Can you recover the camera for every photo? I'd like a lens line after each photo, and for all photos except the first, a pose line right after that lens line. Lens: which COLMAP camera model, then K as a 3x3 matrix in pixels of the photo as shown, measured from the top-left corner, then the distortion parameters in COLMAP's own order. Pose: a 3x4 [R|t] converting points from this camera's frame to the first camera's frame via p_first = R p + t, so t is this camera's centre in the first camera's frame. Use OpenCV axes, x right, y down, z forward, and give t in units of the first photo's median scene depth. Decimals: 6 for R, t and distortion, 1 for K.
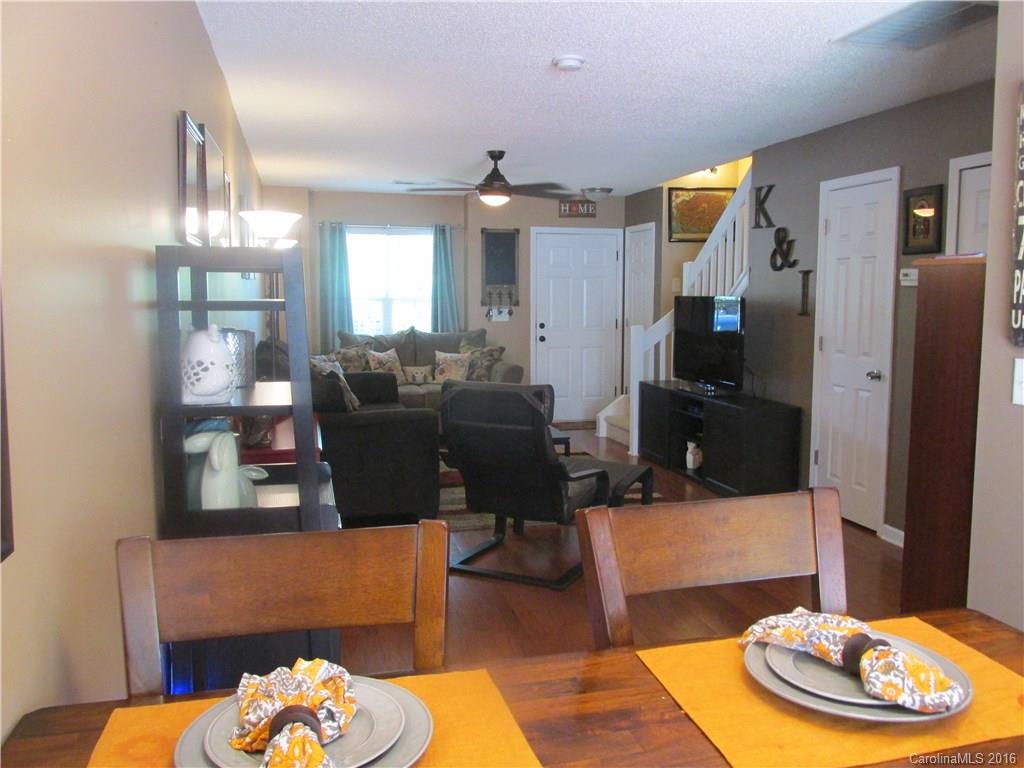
lens RADIAL K [[868.9, 0, 512.0], [0, 868.9, 384.0], [0, 0, 1]] dist [-0.014332, 0.019075]
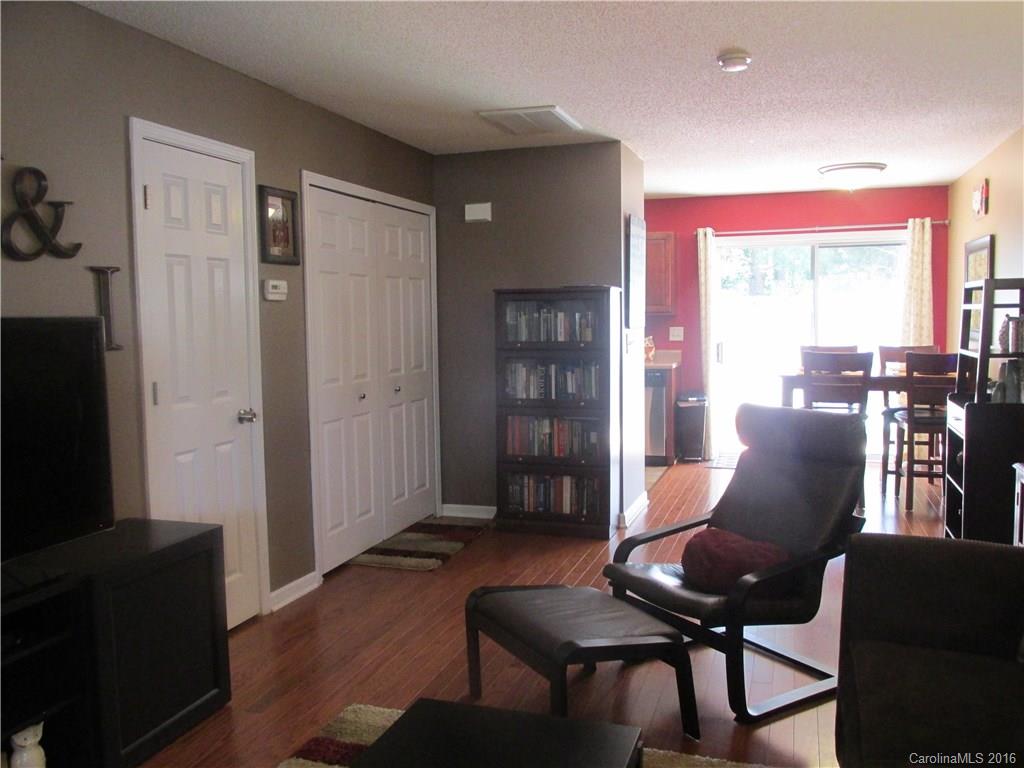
lens RADIAL K [[868.9, 0, 512.0], [0, 868.9, 384.0], [0, 0, 1]] dist [-0.014332, 0.019075]
pose [[-0.848314, -0.032017, 0.528524, -0.169195], [0.070173, 0.982568, 0.172153, -0.142123], [-0.524822, 0.183128, -0.831279, 1.400129]]
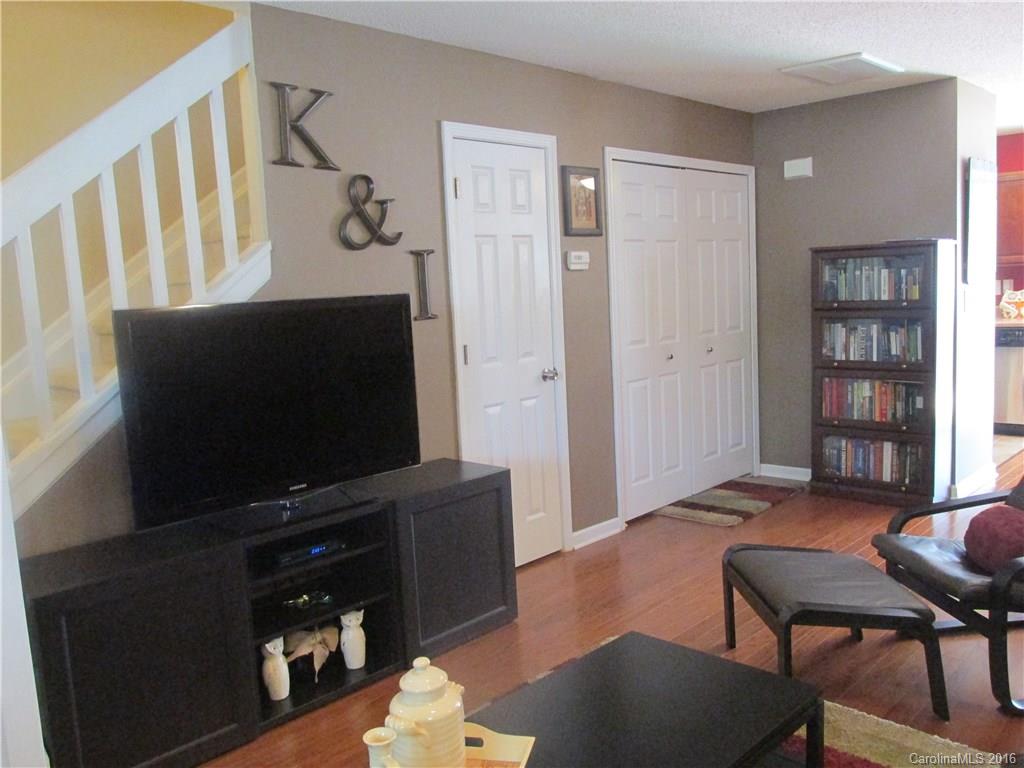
lens RADIAL K [[868.9, 0, 512.0], [0, 868.9, 384.0], [0, 0, 1]] dist [-0.014332, 0.019075]
pose [[-0.543174, -0.075629, 0.836207, -0.261158], [0.136516, 0.974727, 0.176833, -0.146970], [-0.828448, 0.210206, -0.519122, 1.374130]]
